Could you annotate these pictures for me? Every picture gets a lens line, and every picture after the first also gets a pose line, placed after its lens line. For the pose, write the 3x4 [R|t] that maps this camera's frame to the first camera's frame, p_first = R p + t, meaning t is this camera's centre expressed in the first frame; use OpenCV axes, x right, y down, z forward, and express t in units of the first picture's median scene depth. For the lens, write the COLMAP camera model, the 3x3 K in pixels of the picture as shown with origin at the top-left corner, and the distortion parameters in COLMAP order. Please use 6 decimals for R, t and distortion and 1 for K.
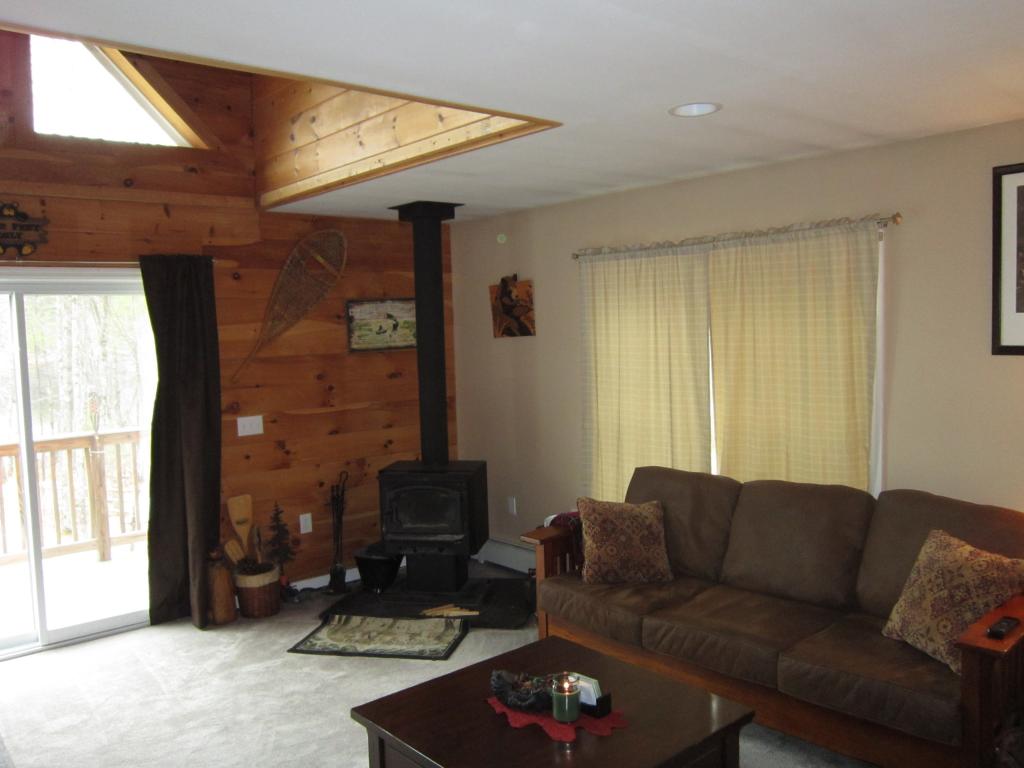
lens RADIAL K [[842.3, 0, 516.8], [0, 842.3, 379.1], [0, 0, 1]] dist [-0.034780, 0.005364]
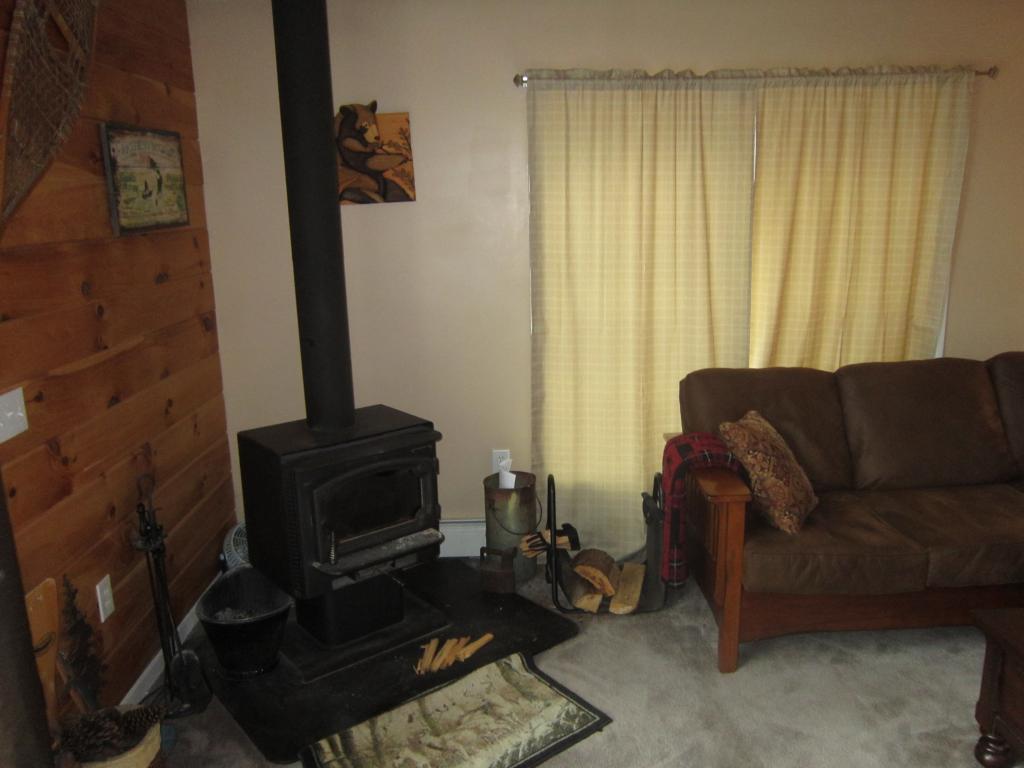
lens RADIAL K [[842.3, 0, 516.8], [0, 842.3, 379.1], [0, 0, 1]] dist [-0.034780, 0.005364]
pose [[0.641257, -0.147799, 0.752957, -0.444235], [0.050405, 0.987268, 0.150865, -0.010769], [-0.765669, -0.058790, 0.640543, 0.530183]]
